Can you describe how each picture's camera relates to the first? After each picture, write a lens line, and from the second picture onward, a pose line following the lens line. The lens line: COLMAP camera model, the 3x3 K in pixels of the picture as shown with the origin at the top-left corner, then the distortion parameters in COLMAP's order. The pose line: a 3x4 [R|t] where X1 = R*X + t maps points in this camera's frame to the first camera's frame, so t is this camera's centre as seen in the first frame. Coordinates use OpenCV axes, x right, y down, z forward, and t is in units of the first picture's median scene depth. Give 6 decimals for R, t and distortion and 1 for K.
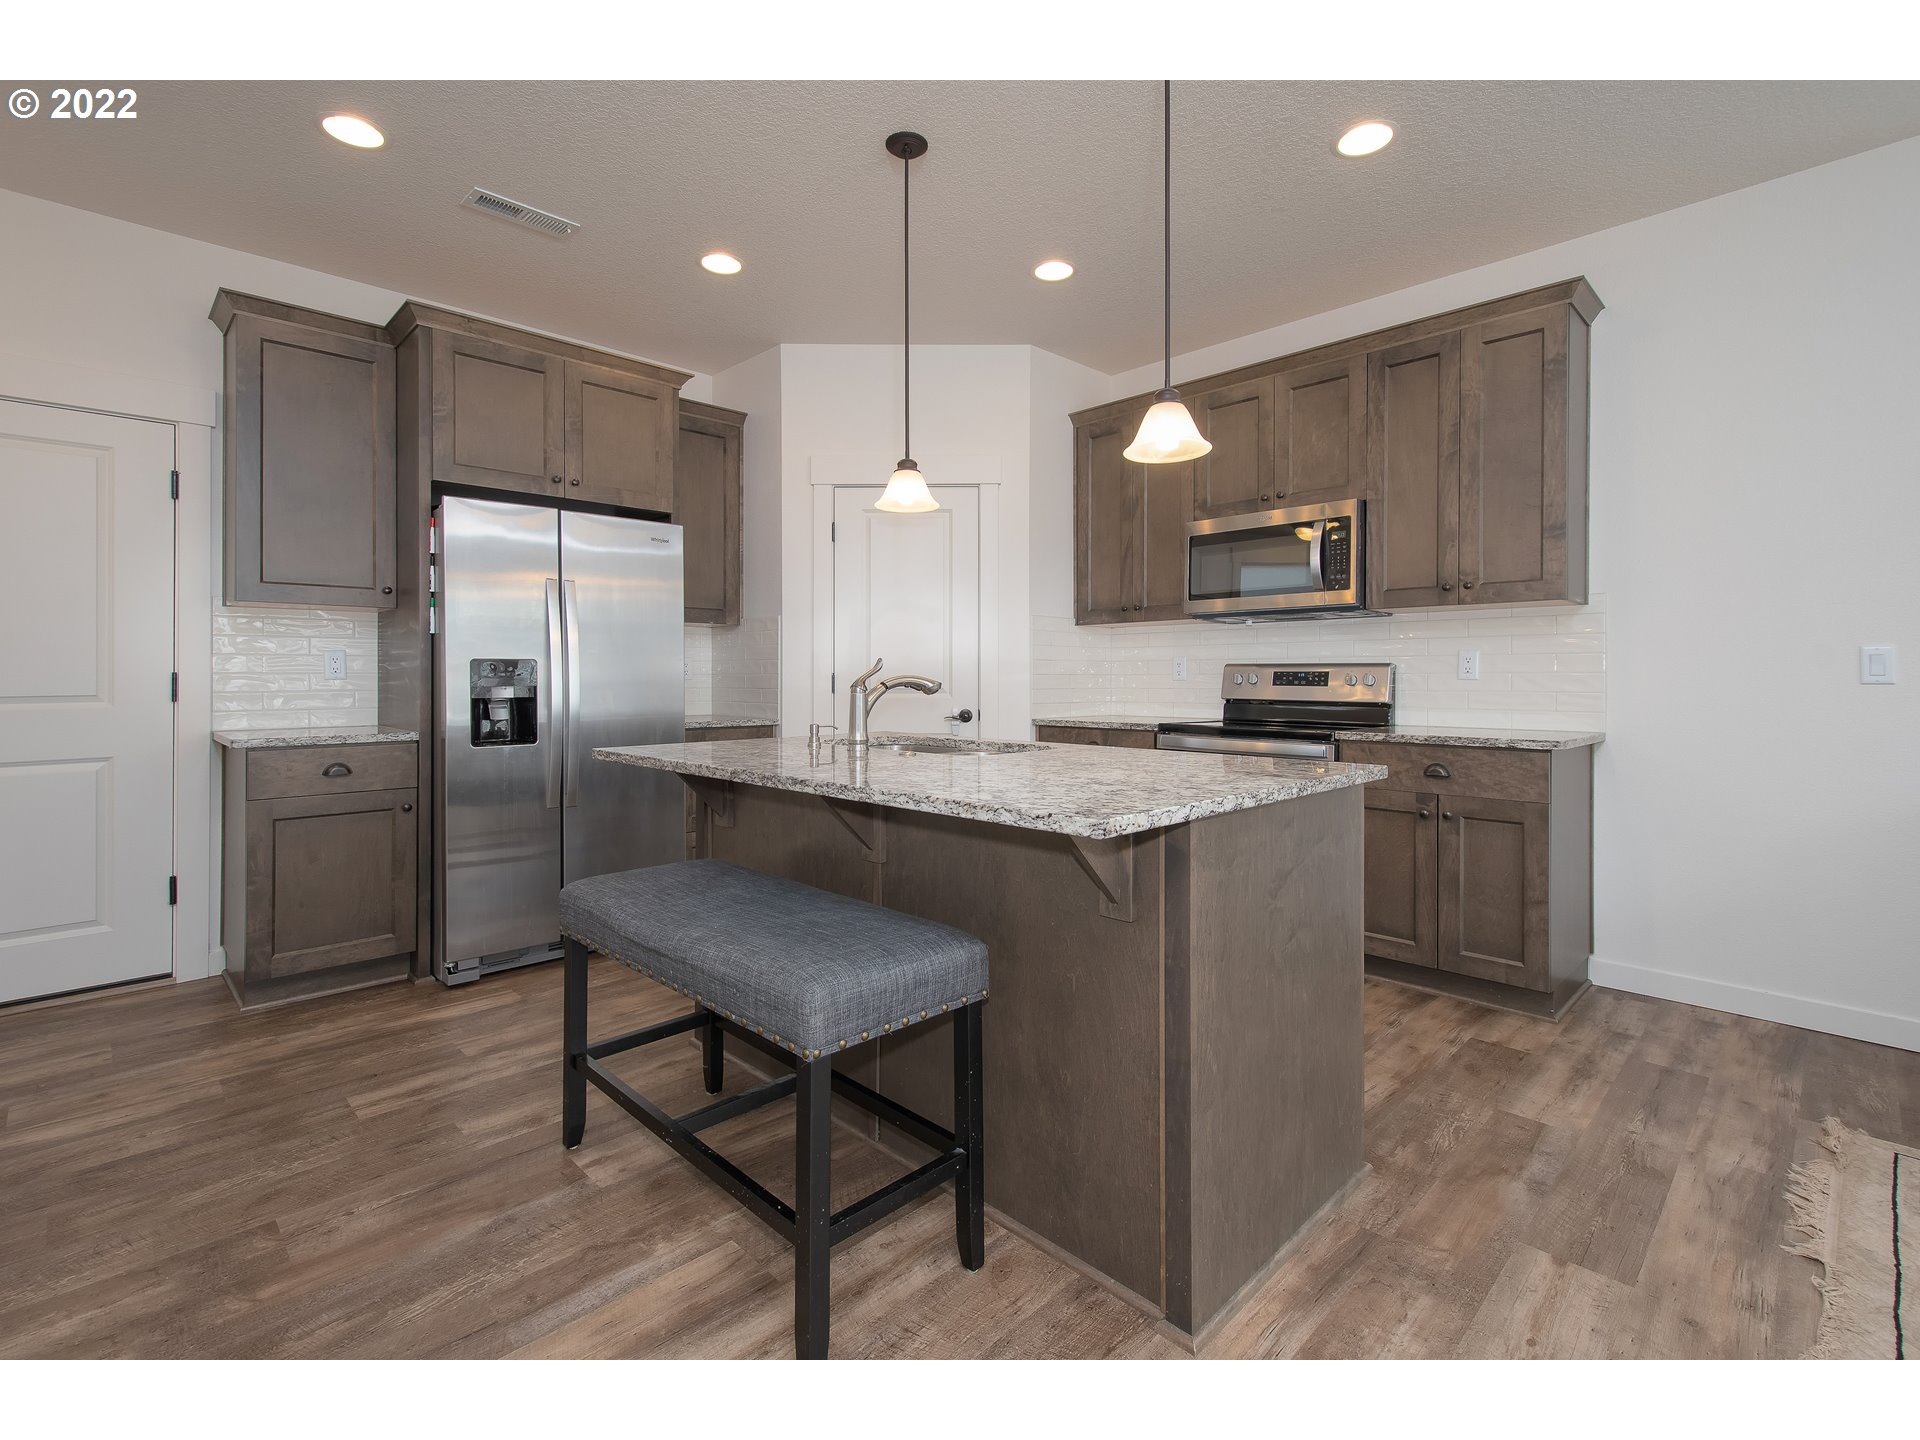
lens RADIAL K [[881.7, 0, 951.0], [0, 881.7, 678.0], [0, 0, 1]] dist [0.010076, 0.001291]
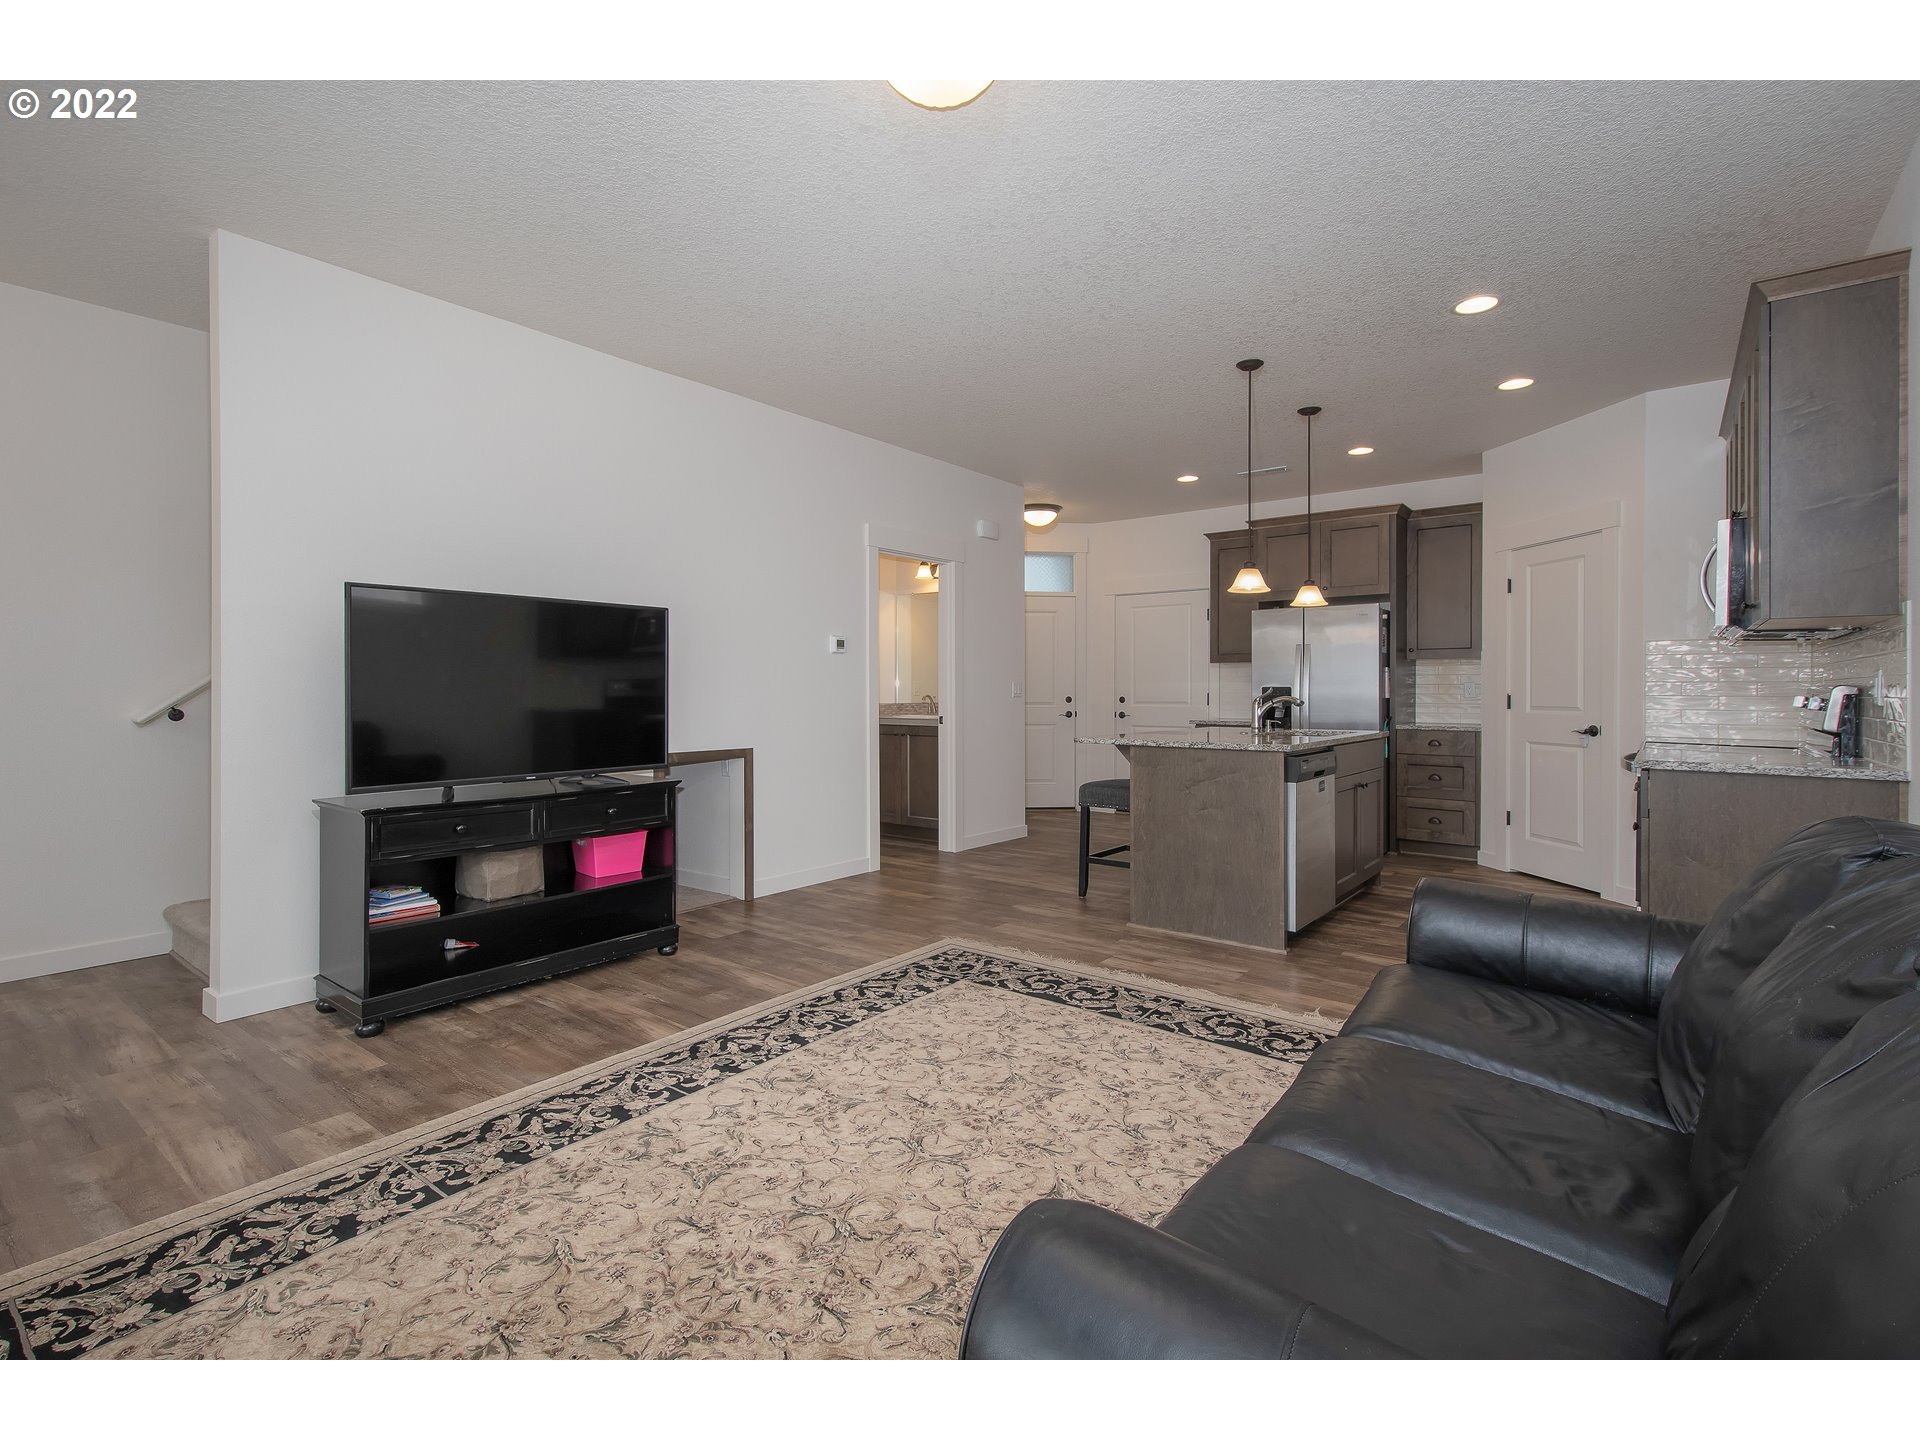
lens RADIAL K [[881.7, 0, 953.0], [0, 881.7, 693.7], [0, 0, 1]] dist [0.010076, 0.001291]
pose [[0.125610, 0.003252, -0.992074, 1.415546], [-0.002034, 0.999993, 0.003021, -0.010784], [0.992078, 0.001639, 0.125616, 0.021740]]
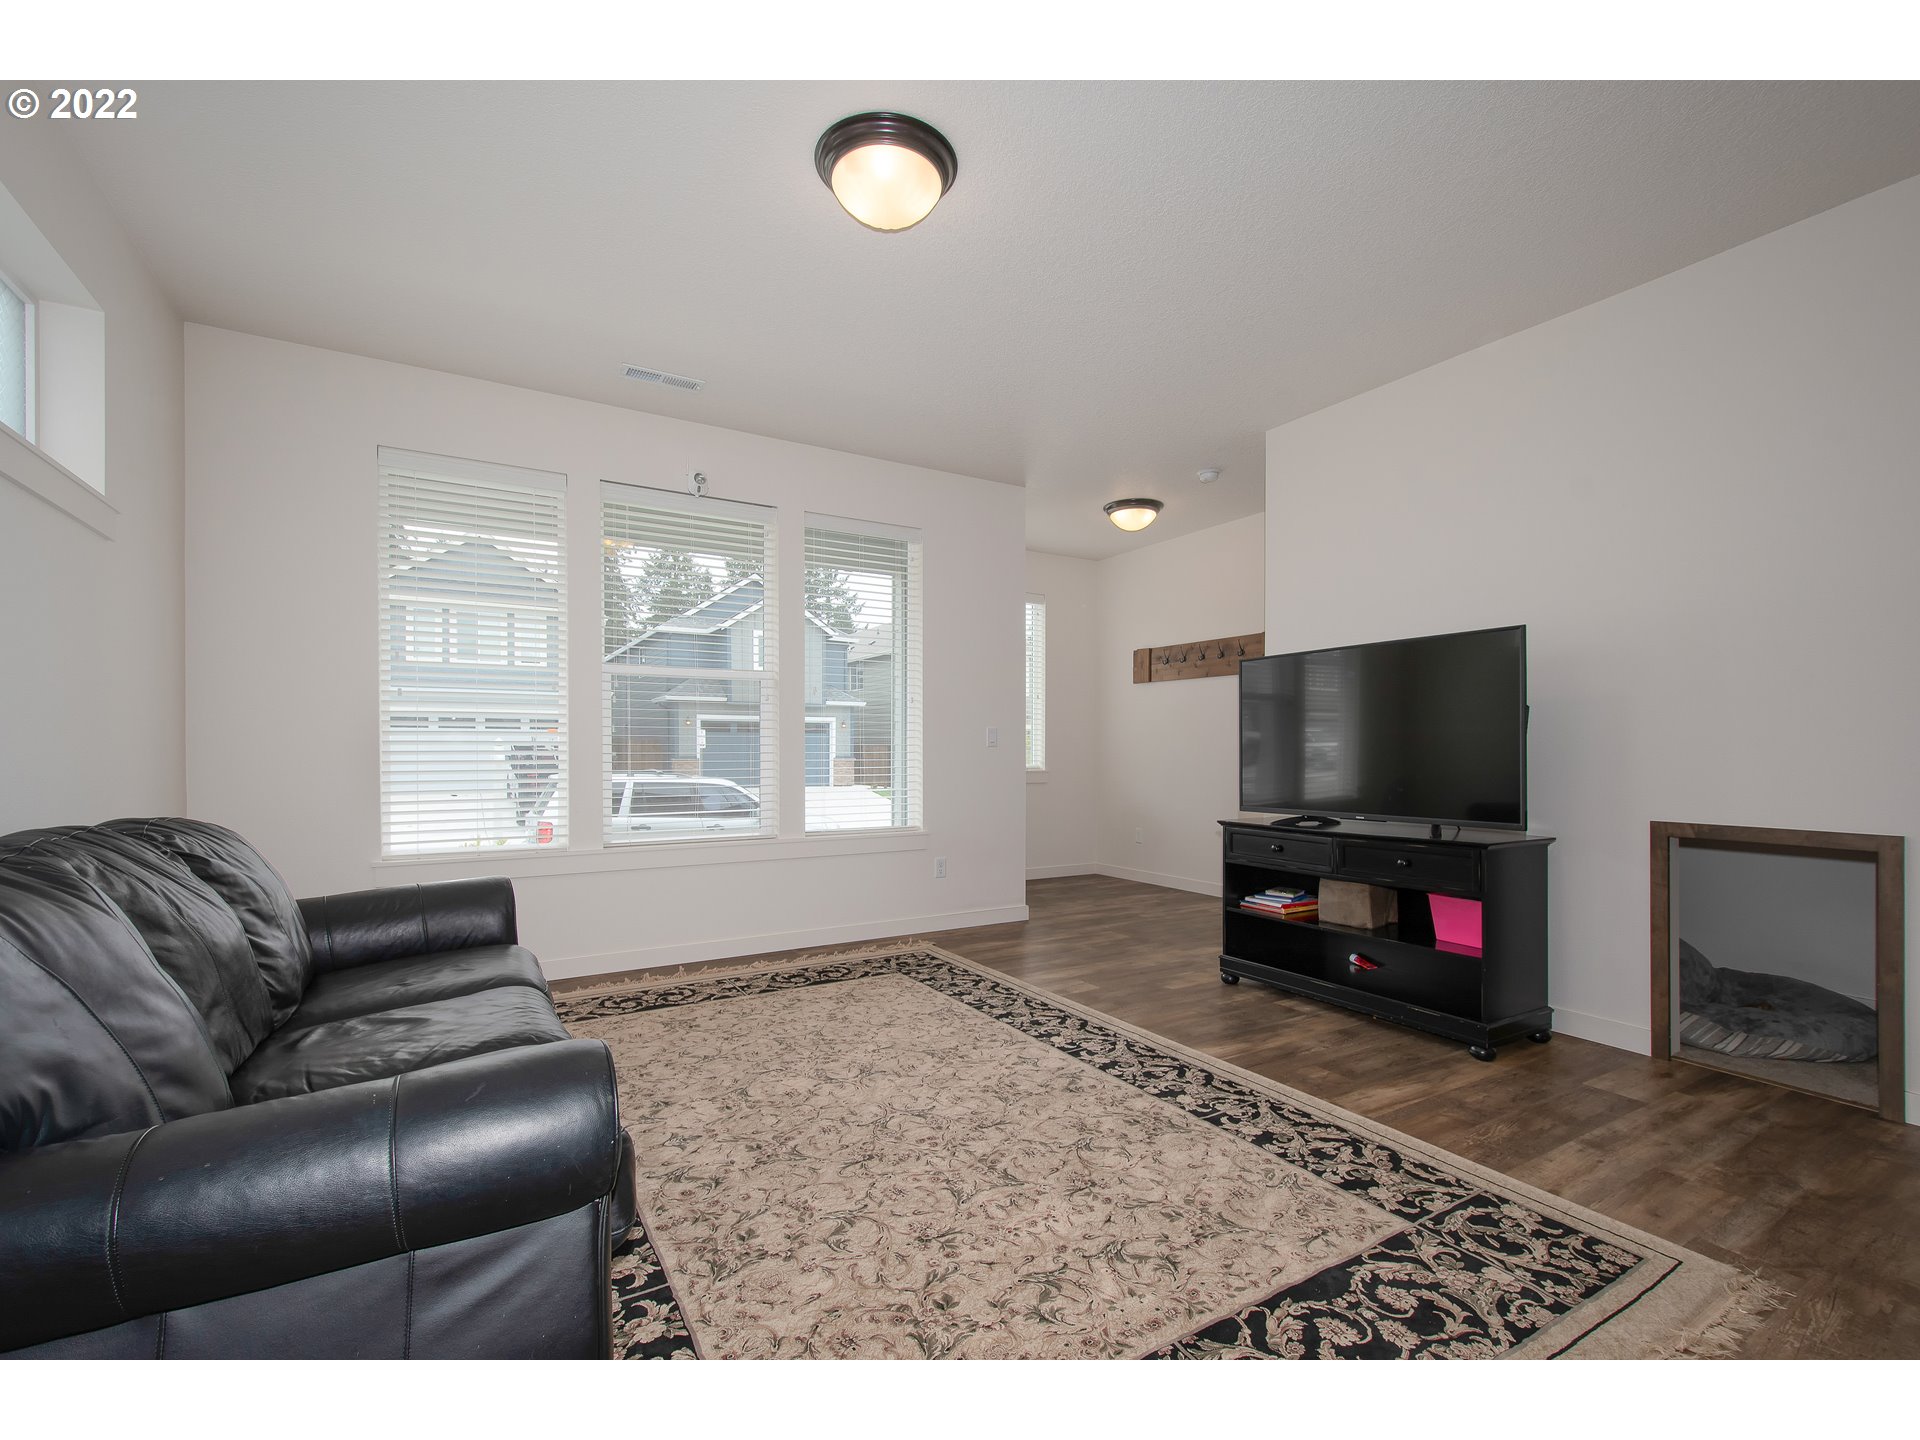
lens RADIAL K [[841.2, 0, 974.8], [0, 841.2, 738.3], [0, 0, 1]] dist [0.016250, -0.001866]
pose [[-0.976670, 0.000881, 0.214742, 0.519872], [-0.002712, 0.999861, -0.016433, 0.015292], [-0.214727, -0.016632, -0.976533, 0.814304]]
